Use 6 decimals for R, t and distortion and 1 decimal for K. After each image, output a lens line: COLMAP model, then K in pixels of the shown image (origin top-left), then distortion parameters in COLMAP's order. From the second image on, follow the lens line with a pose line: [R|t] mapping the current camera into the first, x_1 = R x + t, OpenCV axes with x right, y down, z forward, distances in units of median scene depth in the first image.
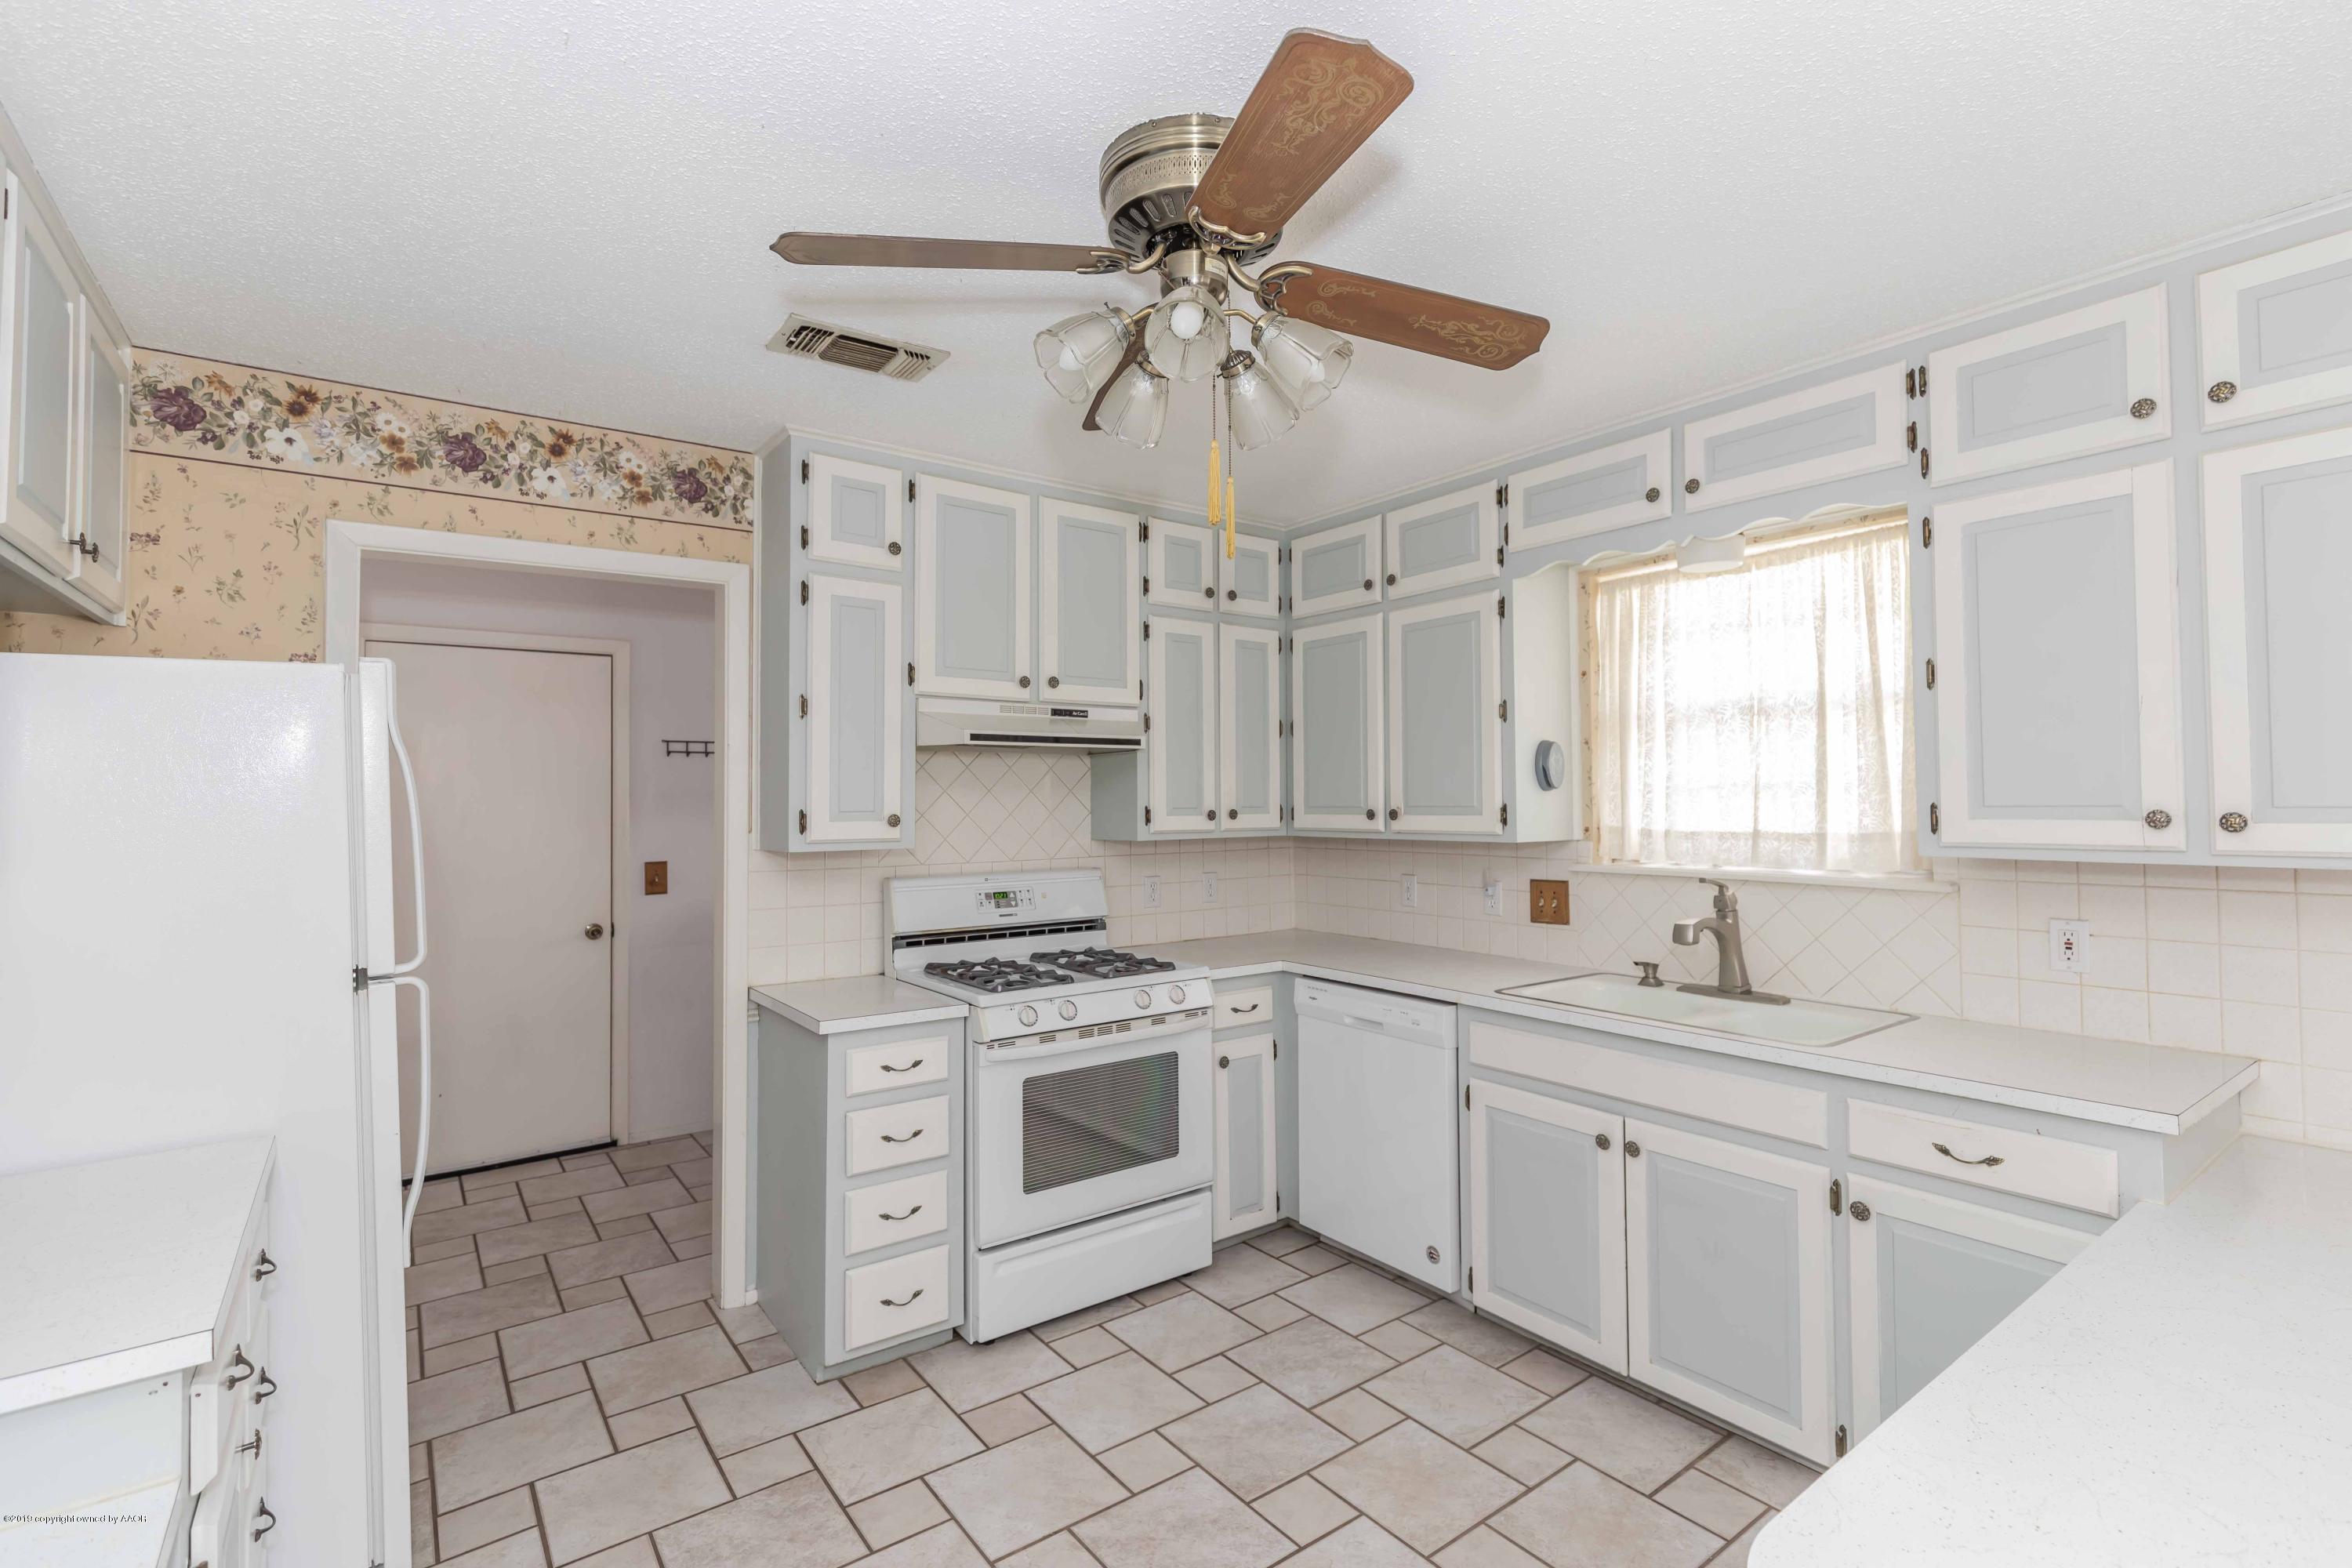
lens RADIAL K [[1074.7, 0, 1181.7], [0, 1074.7, 778.1], [0, 0, 1]] dist [0.008790, -0.001375]
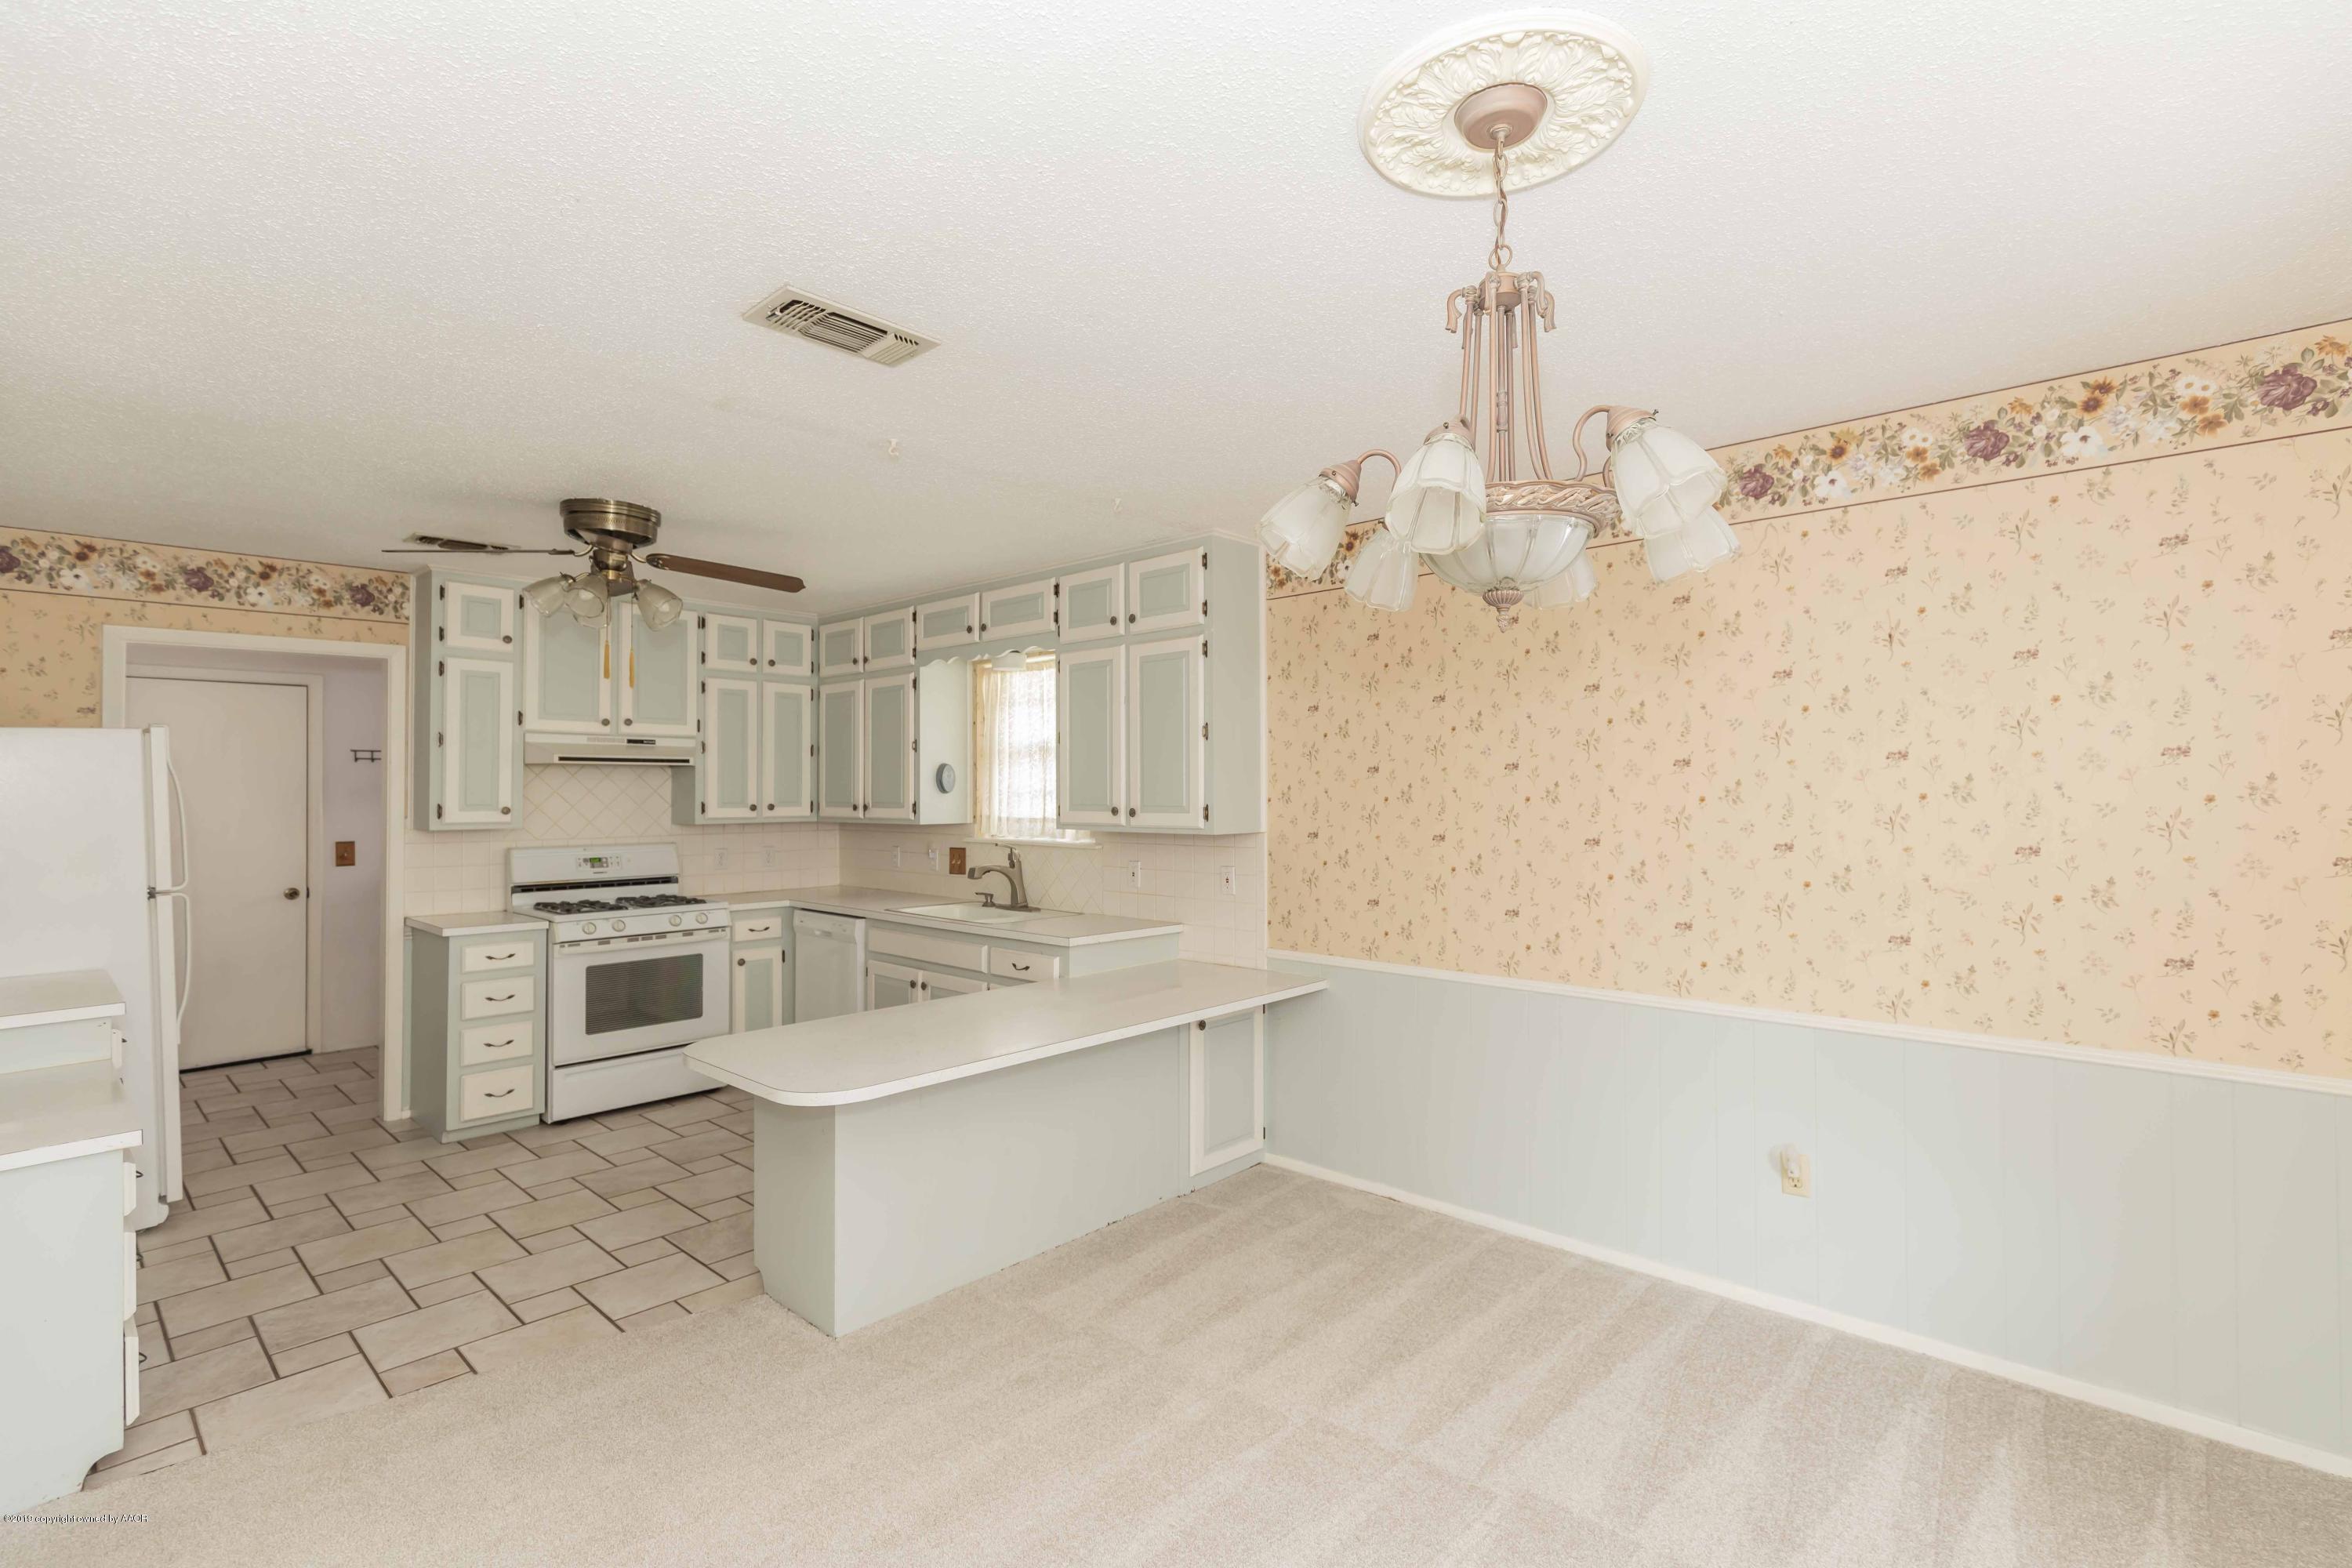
lens RADIAL K [[1084.8, 0, 1187.8], [0, 1084.8, 781.7], [0, 0, 1]] dist [0.008977, -0.000088]
pose [[0.982445, 0.007100, 0.186415, 0.424193], [-0.009419, 0.999889, 0.011558, -0.031790], [-0.186312, -0.013111, 0.982403, -0.774243]]
